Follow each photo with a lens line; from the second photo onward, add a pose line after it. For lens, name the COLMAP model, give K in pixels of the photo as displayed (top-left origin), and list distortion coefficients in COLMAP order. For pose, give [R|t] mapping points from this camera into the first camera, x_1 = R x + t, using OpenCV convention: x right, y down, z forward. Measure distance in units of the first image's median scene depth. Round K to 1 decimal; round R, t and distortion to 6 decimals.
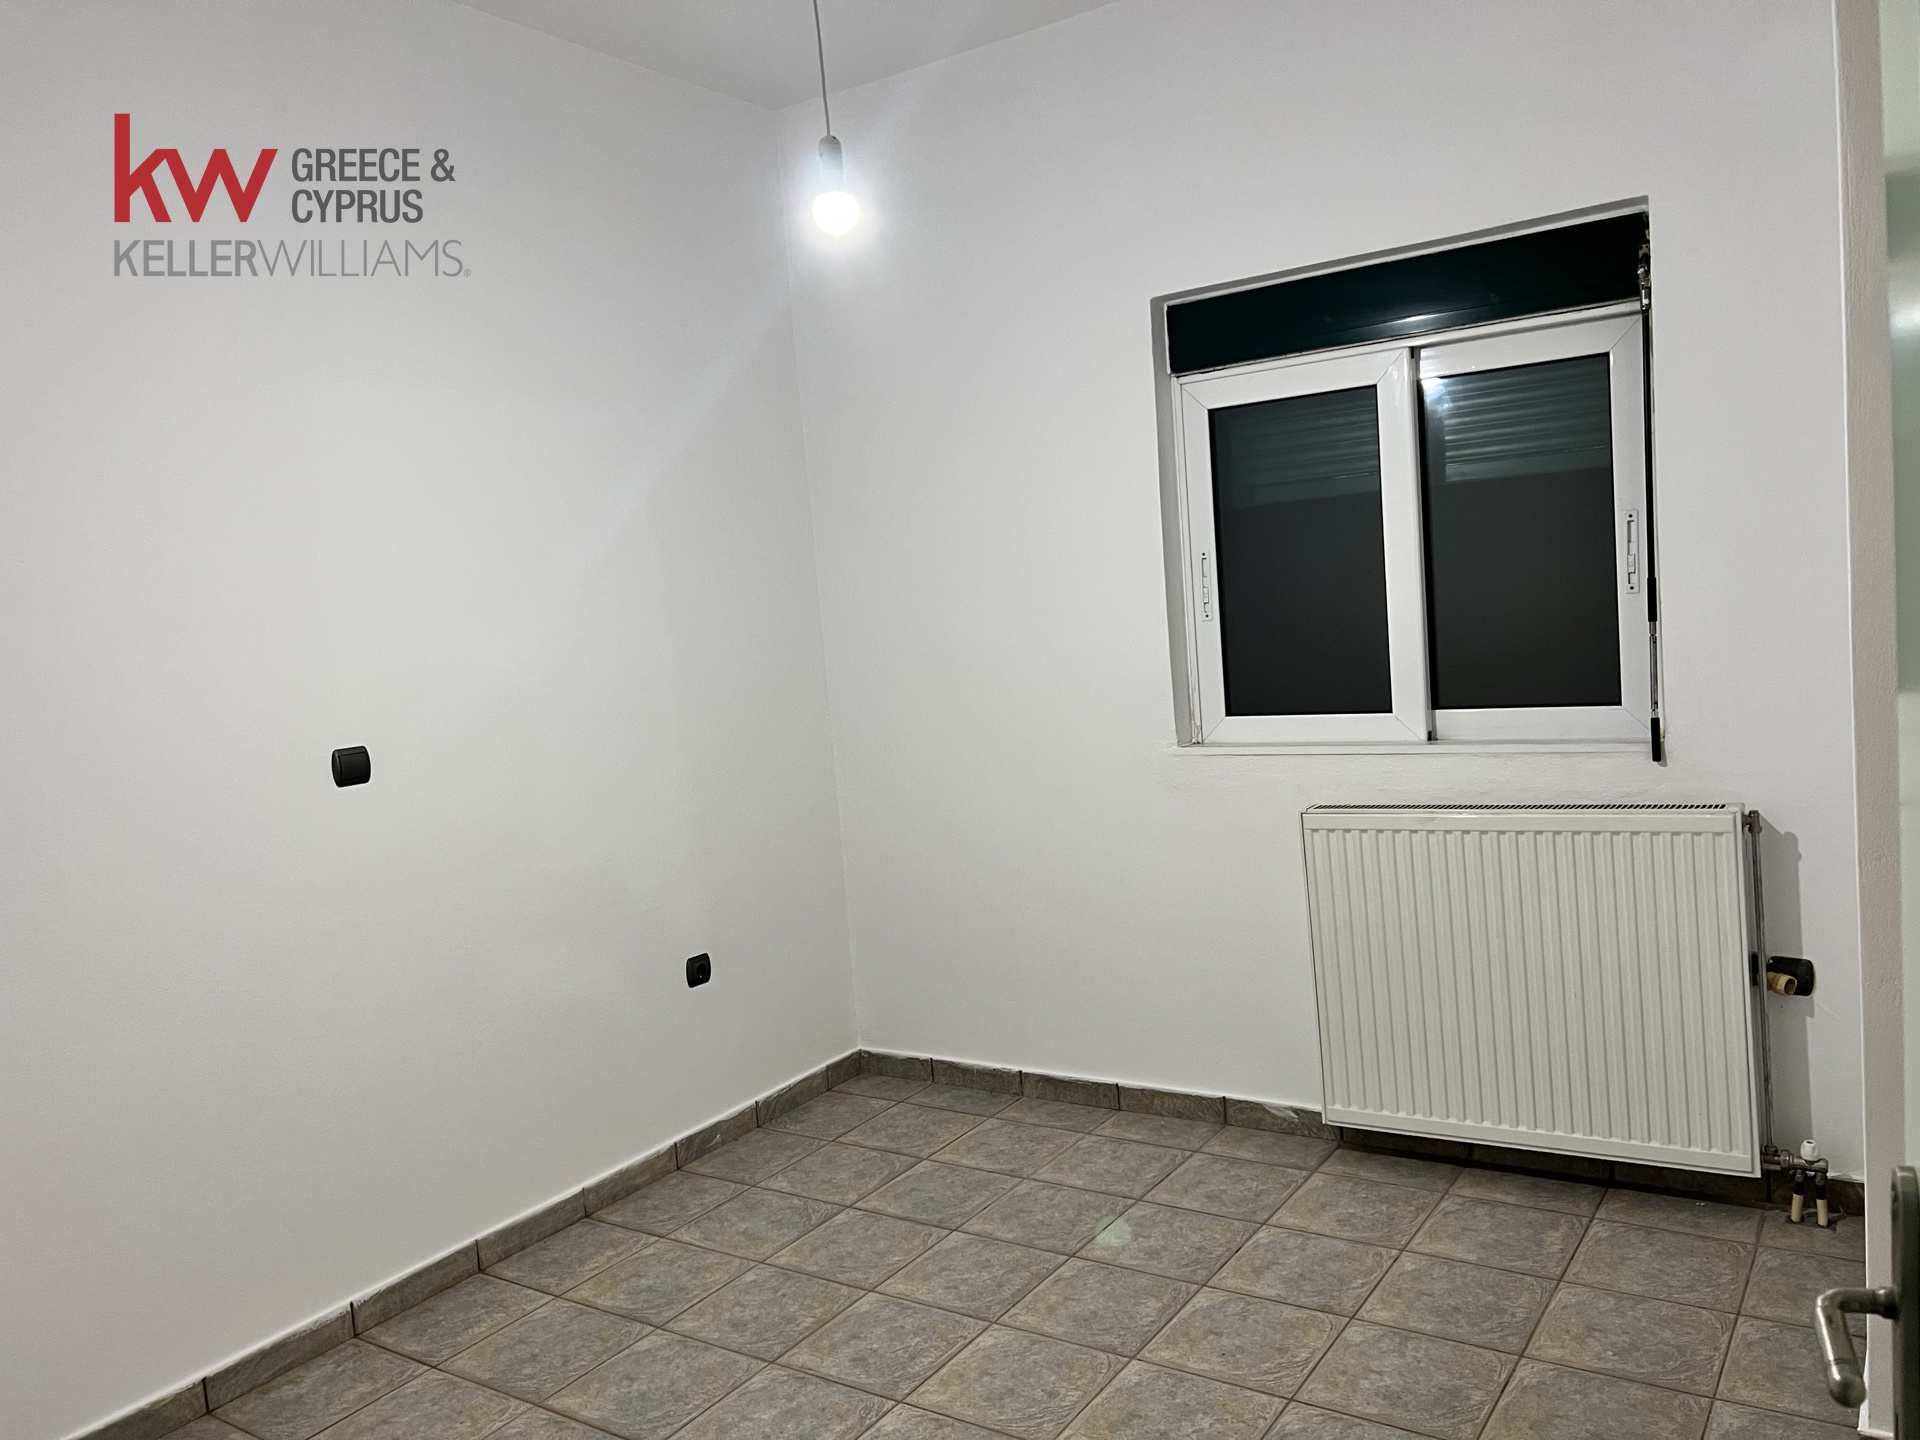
lens RADIAL K [[1448.6, 0, 954.2], [0, 1448.6, 718.5], [0, 0, 1]] dist [0.044299, -0.052422]
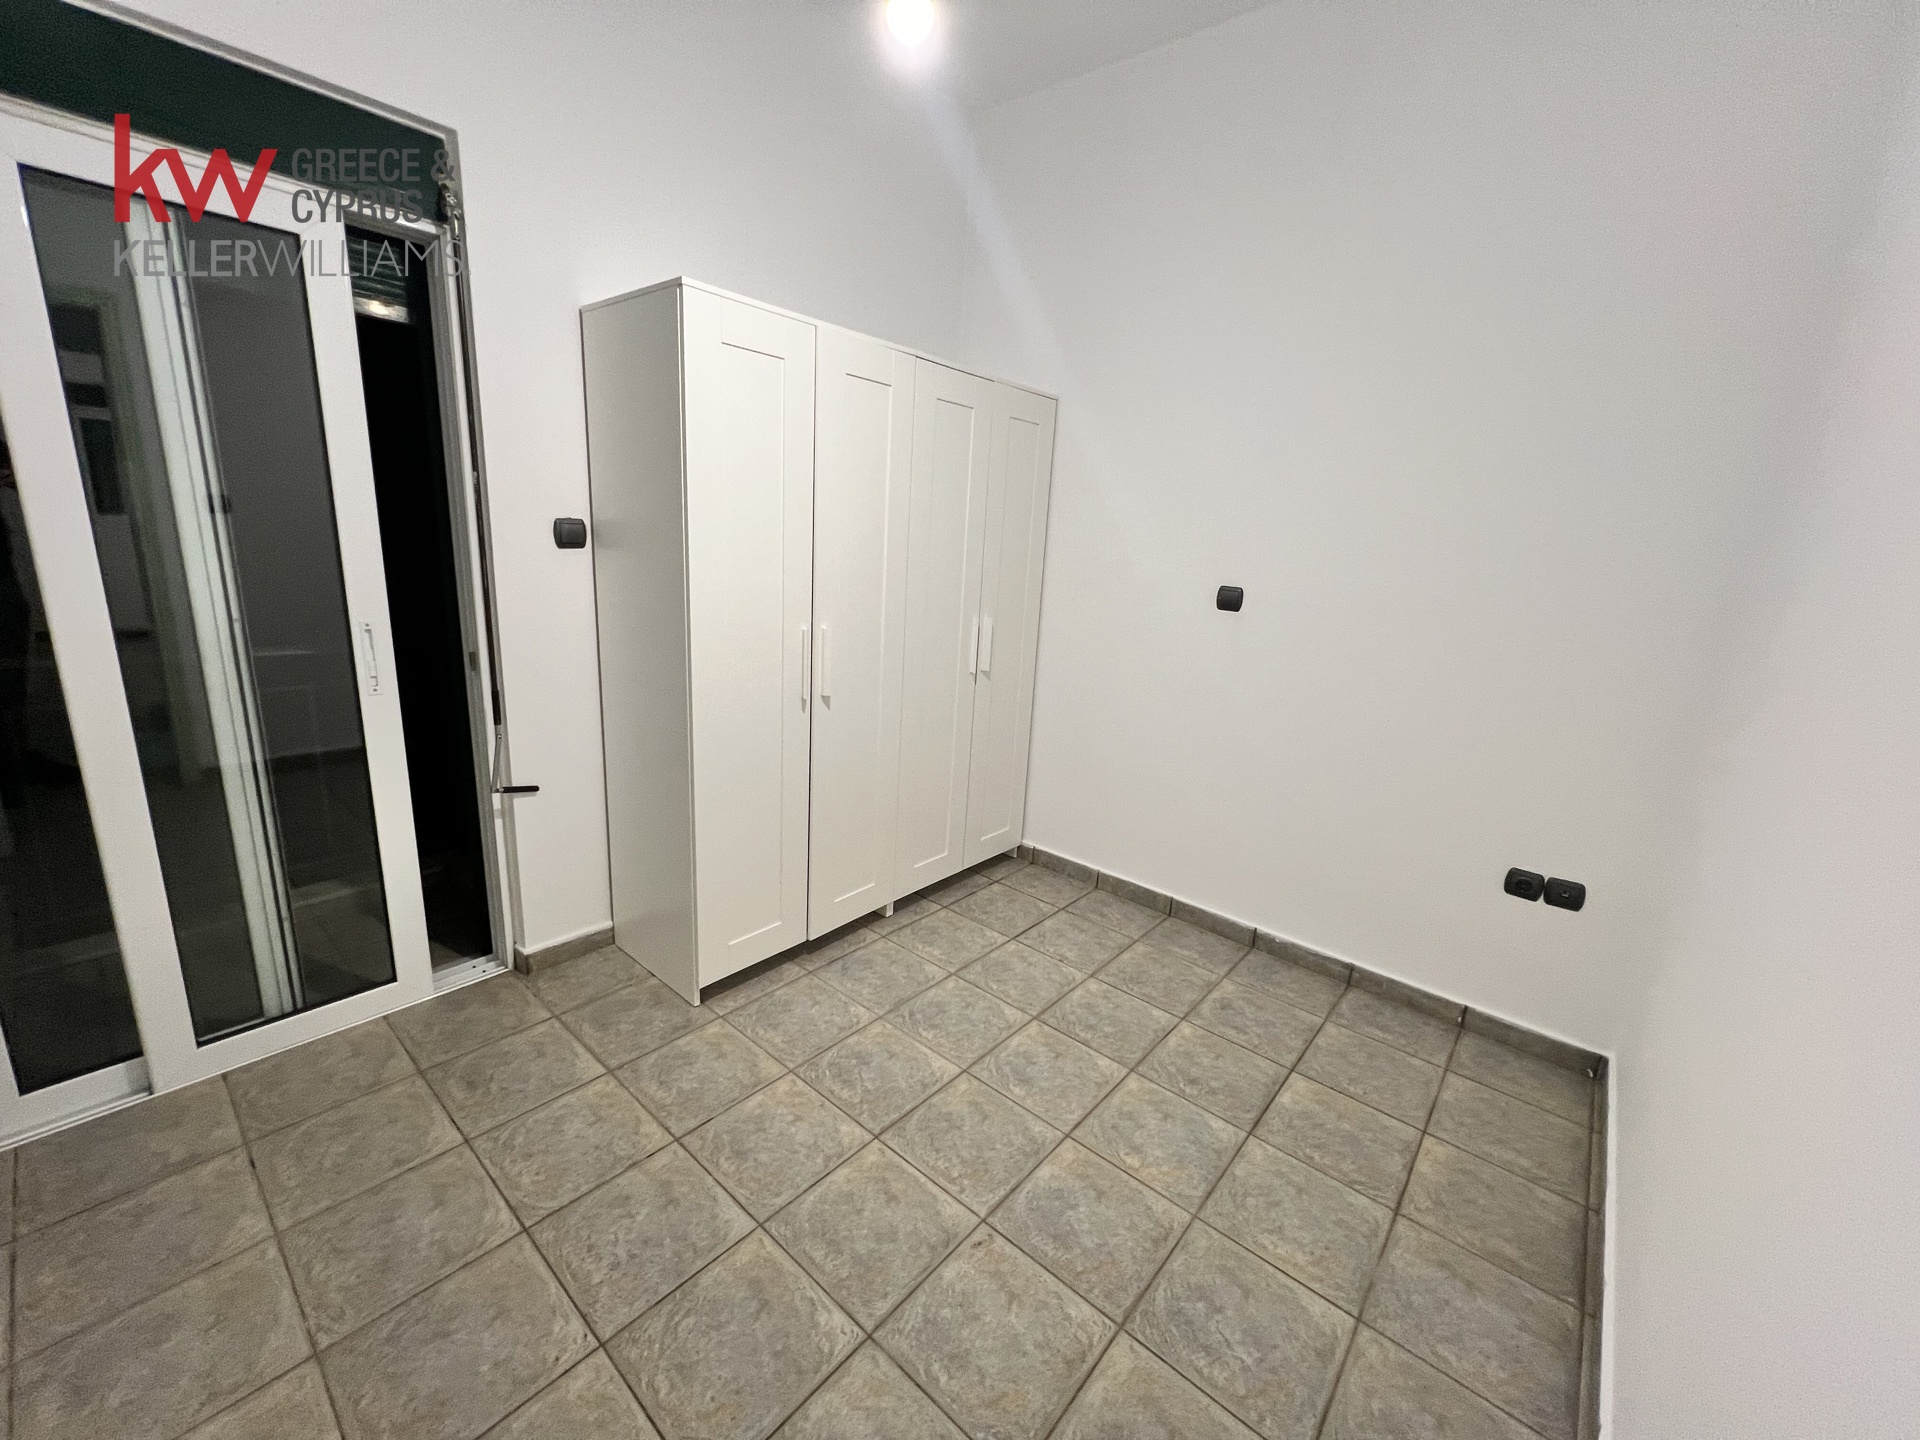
lens RADIAL K [[772.2, 0, 960.1], [0, 772.2, 718.3], [0, 0, 1]] dist [-0.002399, 0.000505]
pose [[-0.108870, 0.312600, -0.943625, 0.536172], [-0.144961, 0.934127, 0.326178, -0.091943], [0.983430, 0.172300, -0.056383, 0.910349]]
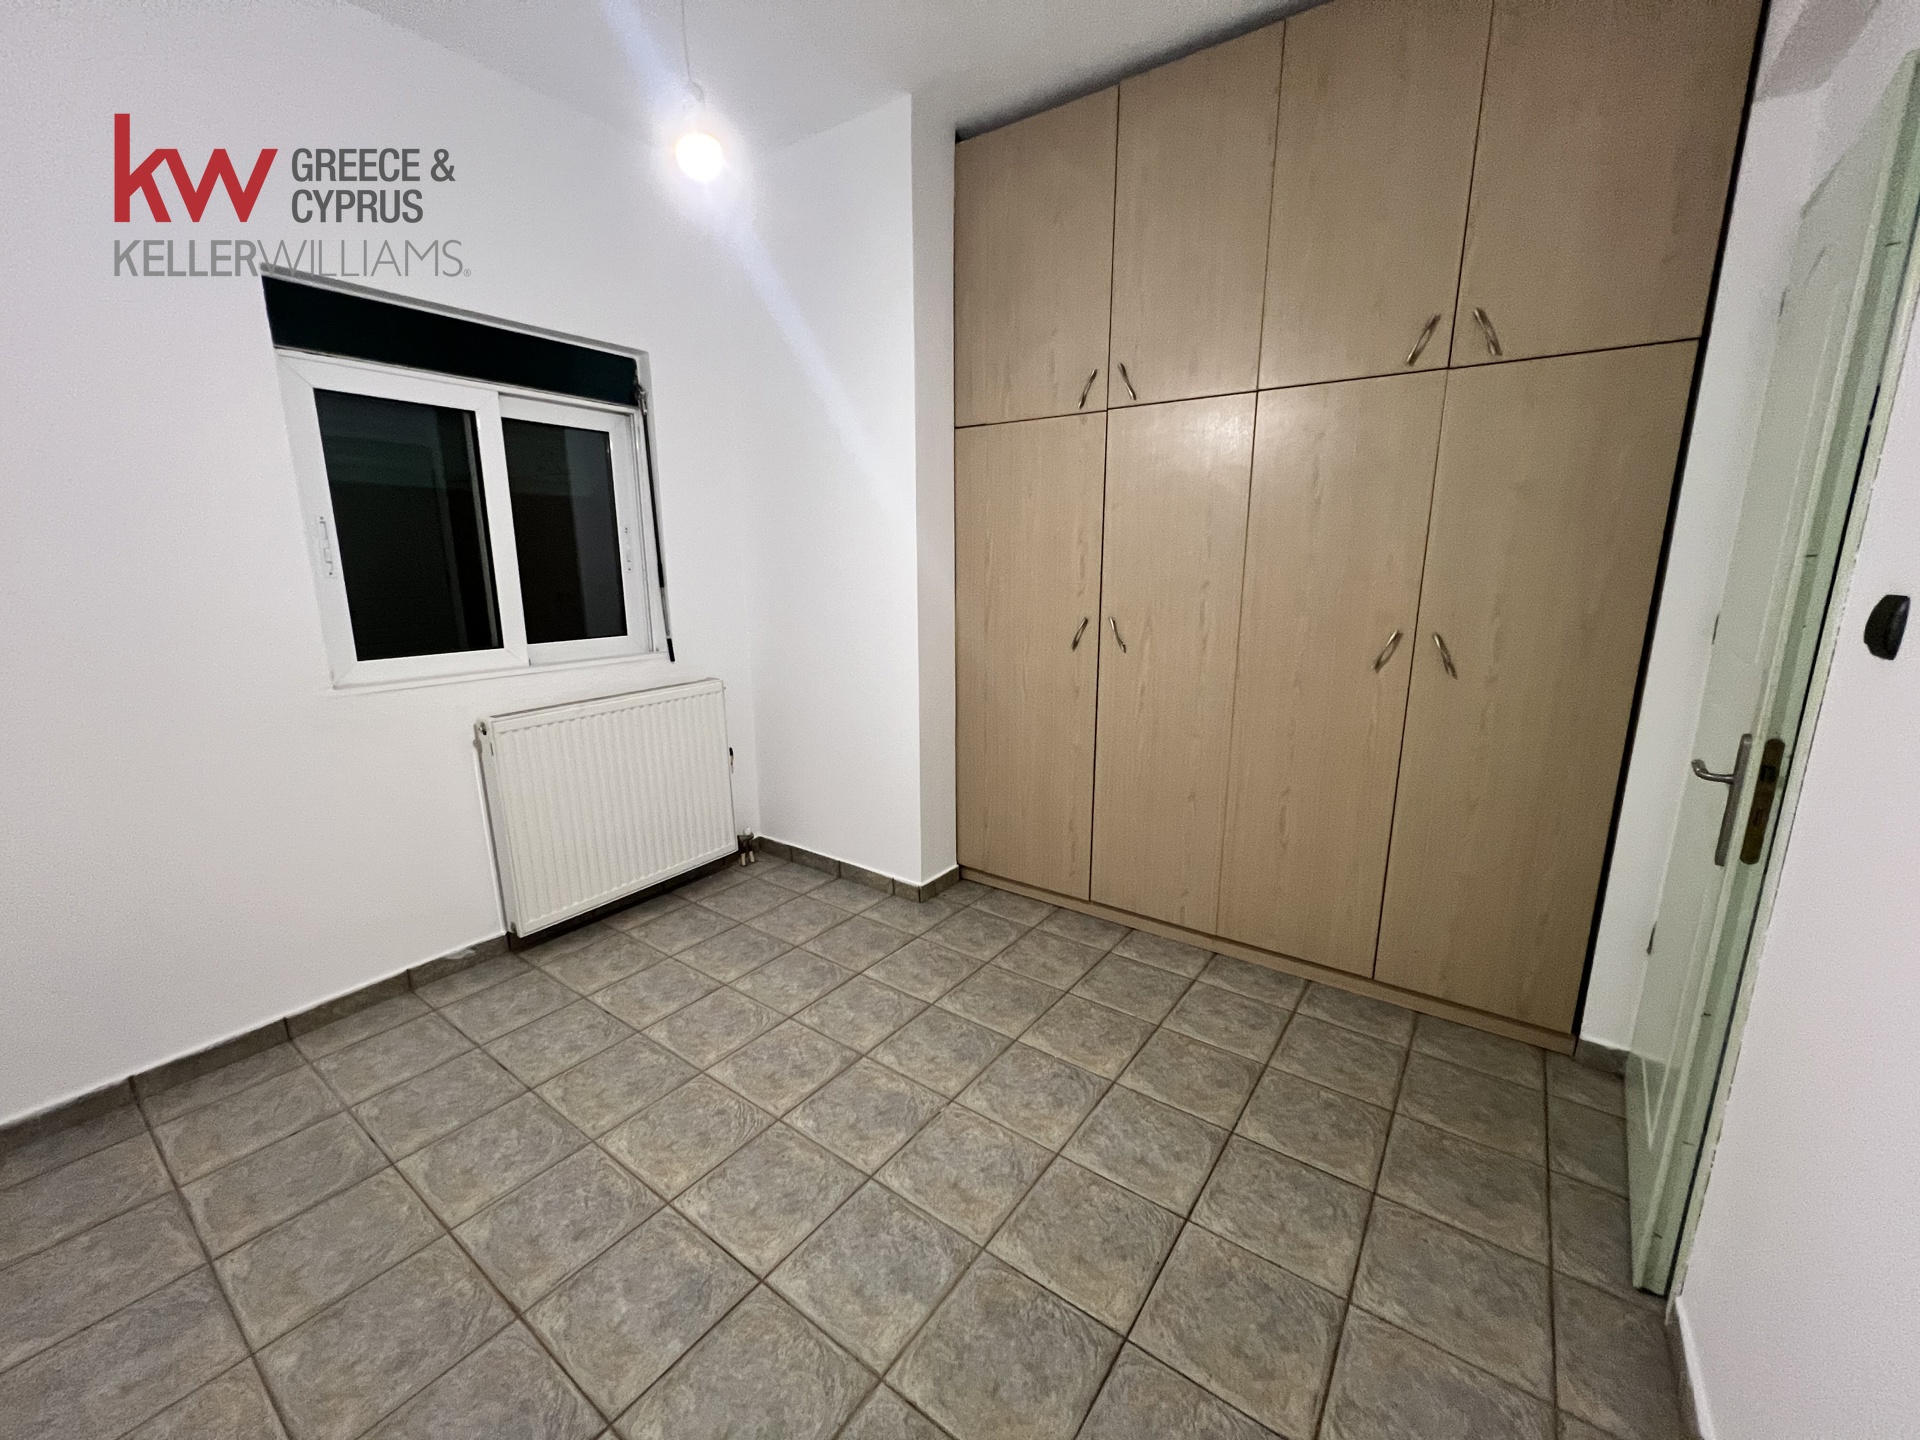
lens RADIAL K [[772.2, 0, 960.0], [0, 772.2, 718.6], [0, 0, 1]] dist [-0.002399, 0.000505]
pose [[0.024744, -0.121369, 0.992299, -0.484259], [0.092538, 0.988619, 0.118611, 0.017509], [-0.995402, 0.088890, 0.035693, 0.558101]]
